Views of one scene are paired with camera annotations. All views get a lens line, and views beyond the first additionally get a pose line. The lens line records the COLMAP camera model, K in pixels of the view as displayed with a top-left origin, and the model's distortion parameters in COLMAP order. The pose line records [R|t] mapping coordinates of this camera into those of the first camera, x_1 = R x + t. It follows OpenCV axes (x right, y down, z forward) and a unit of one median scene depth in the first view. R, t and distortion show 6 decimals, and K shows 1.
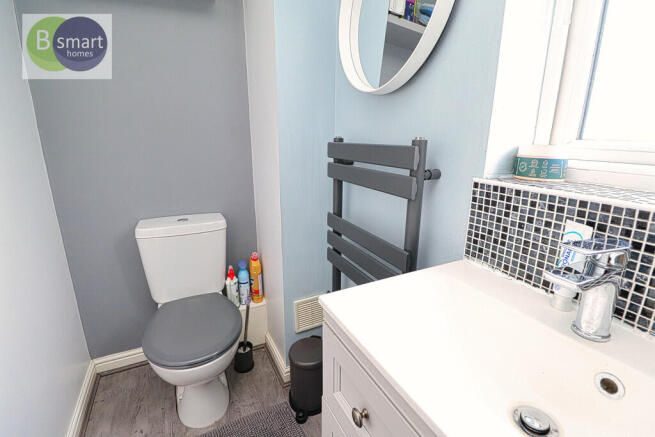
lens RADIAL K [[305.9, 0, 328.1], [0, 305.9, 216.6], [0, 0, 1]] dist [-0.001503, -0.000895]
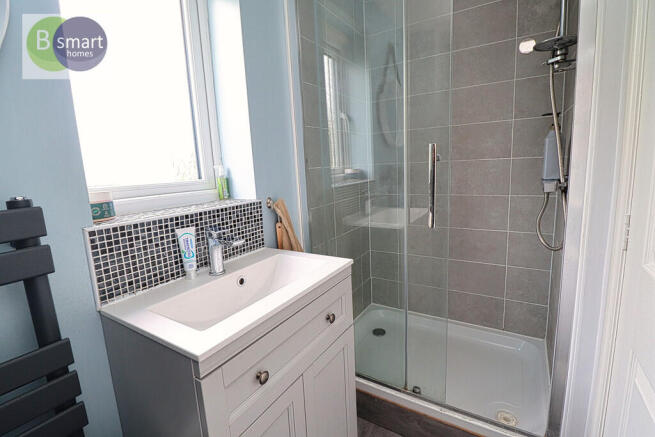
lens RADIAL K [[305.9, 0, 328.1], [0, 305.9, 215.9], [0, 0, 1]] dist [-0.001503, -0.000895]
pose [[-0.516846, -0.128904, 0.846318, -0.870880], [0.262316, 0.917198, 0.299896, -0.282040], [-0.814899, 0.377003, -0.440237, 0.851333]]
